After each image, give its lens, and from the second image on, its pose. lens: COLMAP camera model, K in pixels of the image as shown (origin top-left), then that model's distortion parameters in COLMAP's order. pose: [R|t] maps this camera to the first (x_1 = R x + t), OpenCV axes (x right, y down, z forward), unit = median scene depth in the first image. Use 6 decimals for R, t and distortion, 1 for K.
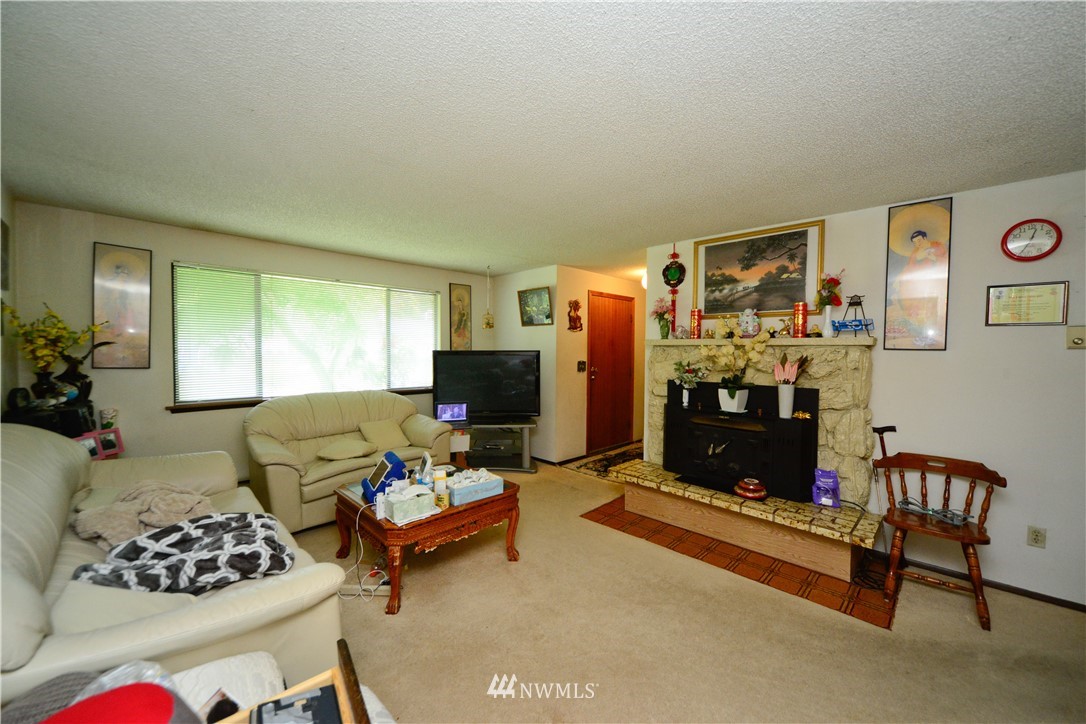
lens RADIAL K [[422.6, 0, 561.3], [0, 422.6, 360.0], [0, 0, 1]] dist [-0.002723, -0.000027]
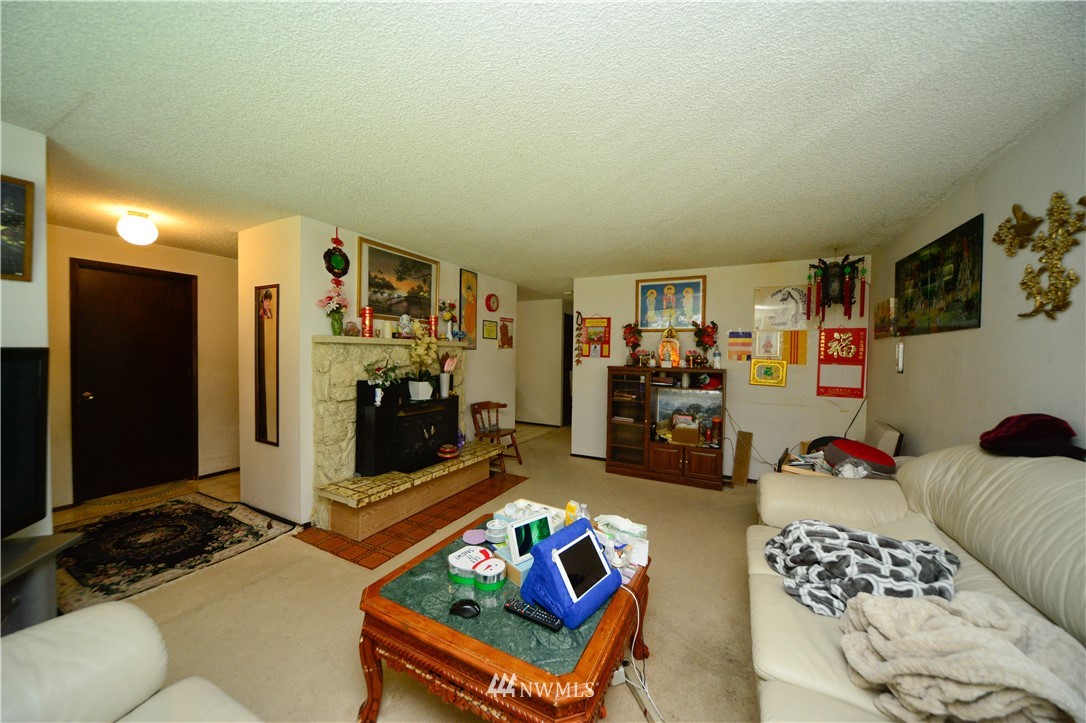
lens RADIAL K [[385.9, 0, 532.9], [0, 385.9, 360.0], [0, 0, 1]] dist [-0.011003, 0.000177]
pose [[-0.265862, -0.034058, 0.963409, -0.689100], [0.007385, 0.999274, 0.037364, -0.028930], [-0.963983, 0.017048, -0.265417, 0.908466]]
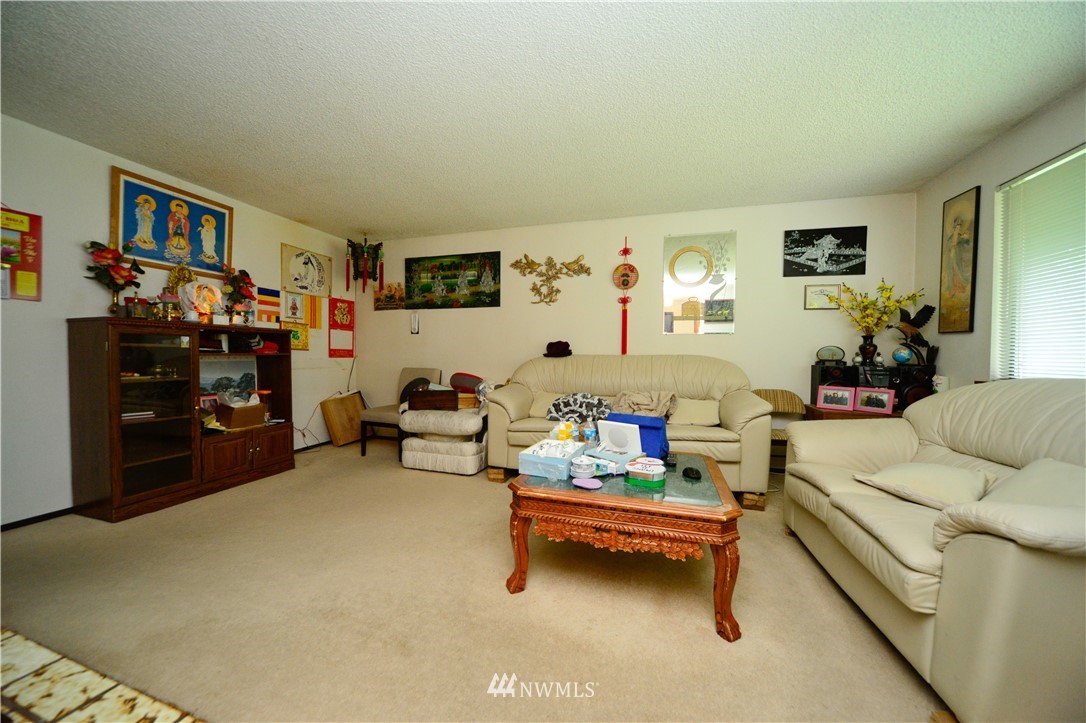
lens RADIAL K [[385.9, 0, 532.9], [0, 385.9, 360.0], [0, 0, 1]] dist [-0.011003, 0.000177]
pose [[-0.900183, -0.013333, -0.435307, 0.106186], [-0.030776, 0.998980, 0.033045, 0.069681], [0.434423, 0.043143, -0.899675, 1.225208]]
